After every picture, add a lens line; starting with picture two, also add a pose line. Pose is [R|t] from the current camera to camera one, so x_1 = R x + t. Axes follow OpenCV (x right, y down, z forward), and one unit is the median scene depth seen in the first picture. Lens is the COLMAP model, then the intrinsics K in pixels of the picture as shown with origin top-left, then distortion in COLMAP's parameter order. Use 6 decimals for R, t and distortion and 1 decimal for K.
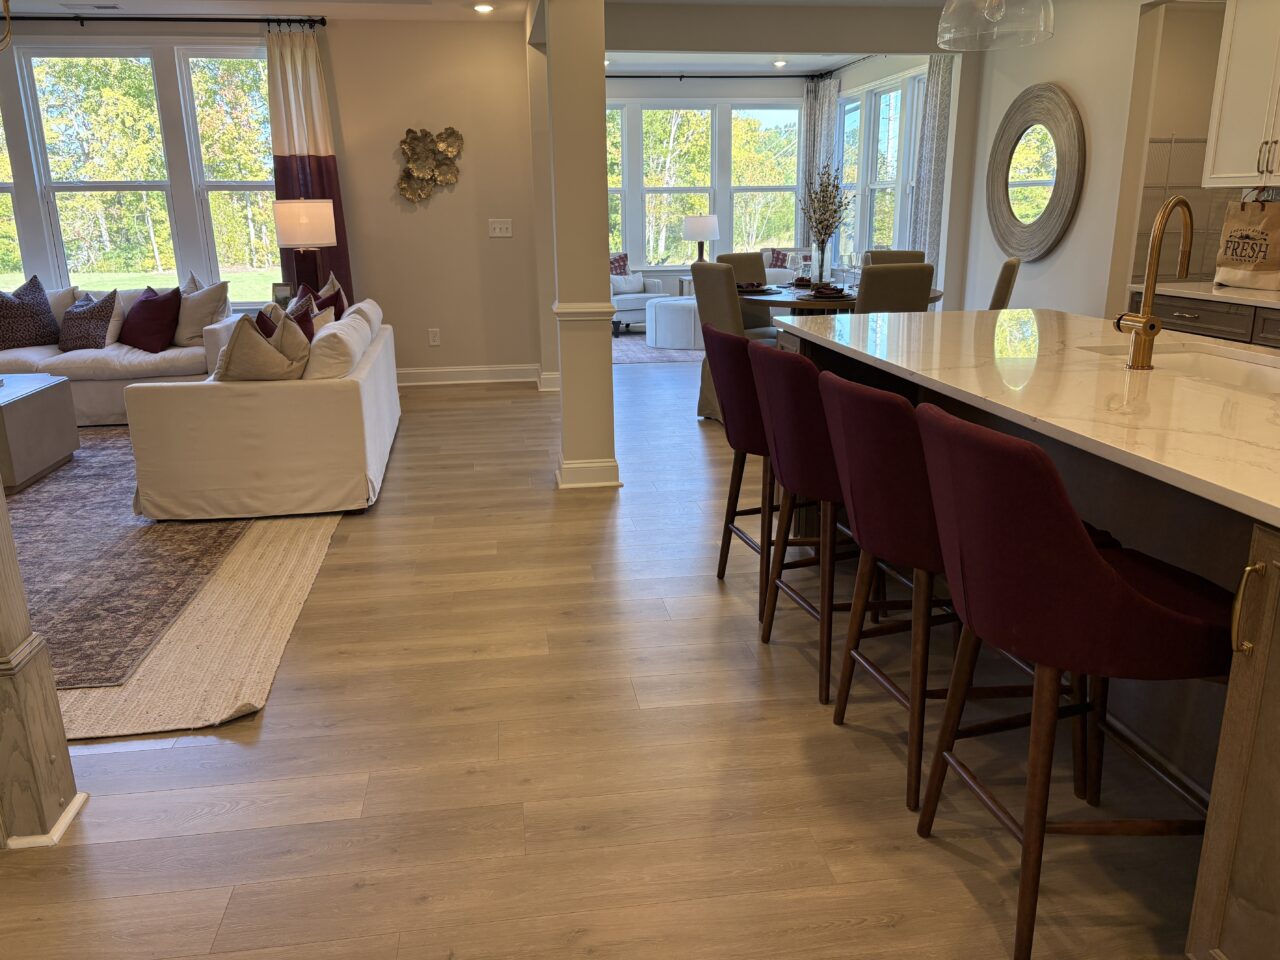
lens RADIAL K [[981.9, 0, 640.0], [0, 981.9, 480.0], [0, 0, 1]] dist [0.027058, -0.002303]
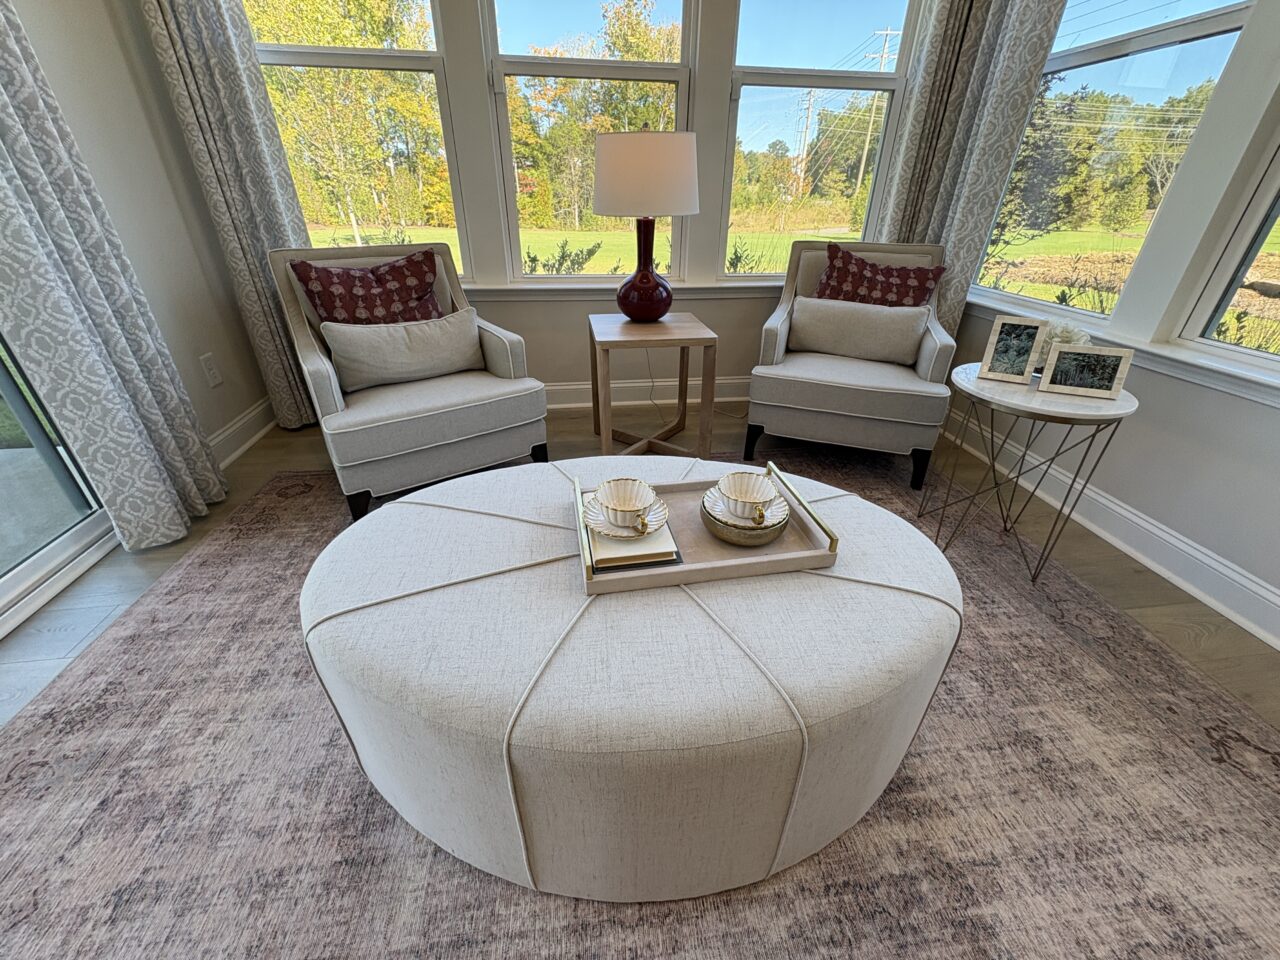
lens RADIAL K [[510.9, 0, 638.6], [0, 510.9, 477.1], [0, 0, 1]] dist [0.001341, 0.000460]
pose [[0.999582, 0.028502, 0.004779, 0.060322], [-0.028820, 0.970802, 0.238144, -0.194158], [0.002148, -0.238182, 0.971218, 0.791569]]
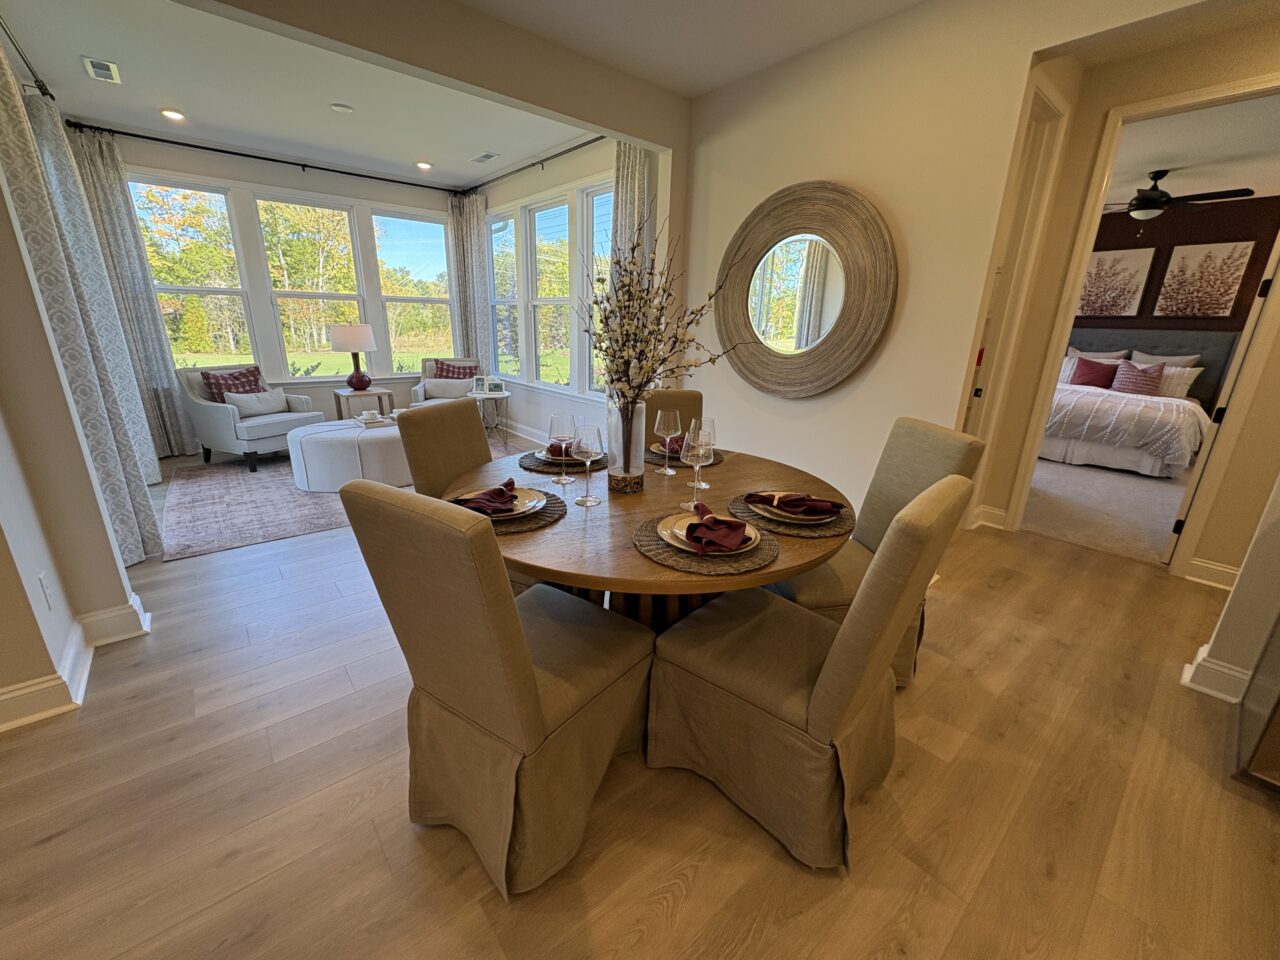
lens RADIAL K [[510.9, 0, 638.6], [0, 510.9, 477.1], [0, 0, 1]] dist [0.001341, 0.000460]
pose [[0.850123, -0.120210, 0.512680, 0.027869], [0.104882, 0.992742, 0.058856, -0.124478], [-0.516034, 0.003736, 0.856560, 0.443945]]
